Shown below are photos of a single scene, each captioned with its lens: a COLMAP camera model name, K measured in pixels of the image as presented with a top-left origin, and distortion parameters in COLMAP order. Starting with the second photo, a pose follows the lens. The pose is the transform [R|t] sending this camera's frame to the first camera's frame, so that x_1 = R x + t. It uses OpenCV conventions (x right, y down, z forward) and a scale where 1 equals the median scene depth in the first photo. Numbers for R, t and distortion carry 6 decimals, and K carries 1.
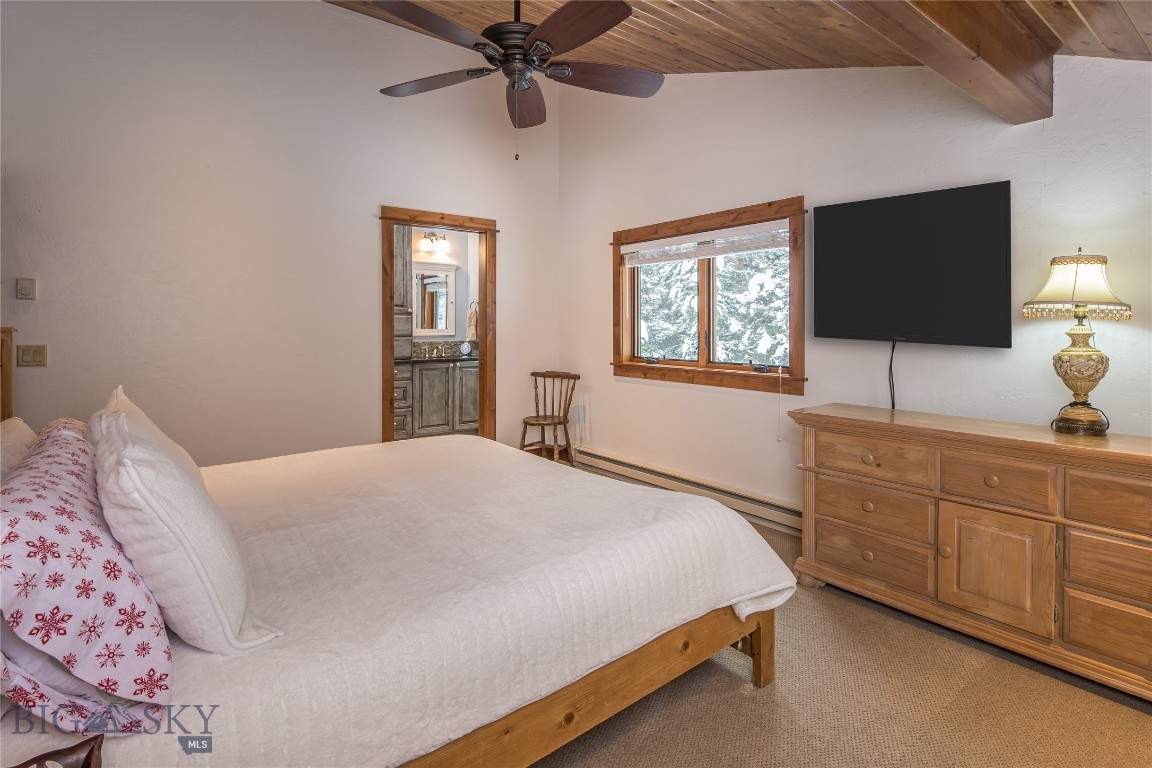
lens RADIAL K [[570.2, 0, 576.7], [0, 570.2, 327.9], [0, 0, 1]] dist [0.000336, -0.000011]
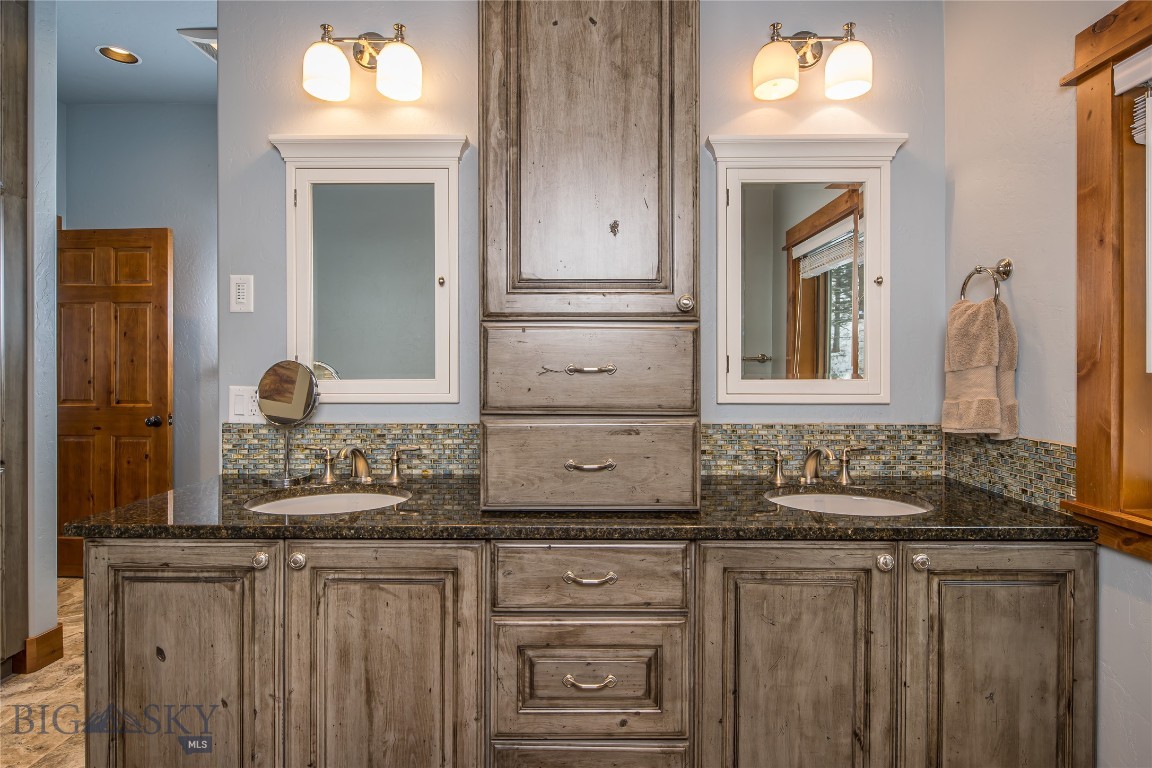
lens RADIAL K [[583.5, 0, 576.5], [0, 583.5, 371.0], [0, 0, 1]] dist [0.000325, -0.000081]
pose [[0.785892, 0.002793, -0.618357, -0.177920], [-0.003608, 0.999993, -0.000069, -0.002434], [0.618353, 0.002285, 0.785897, 0.768756]]
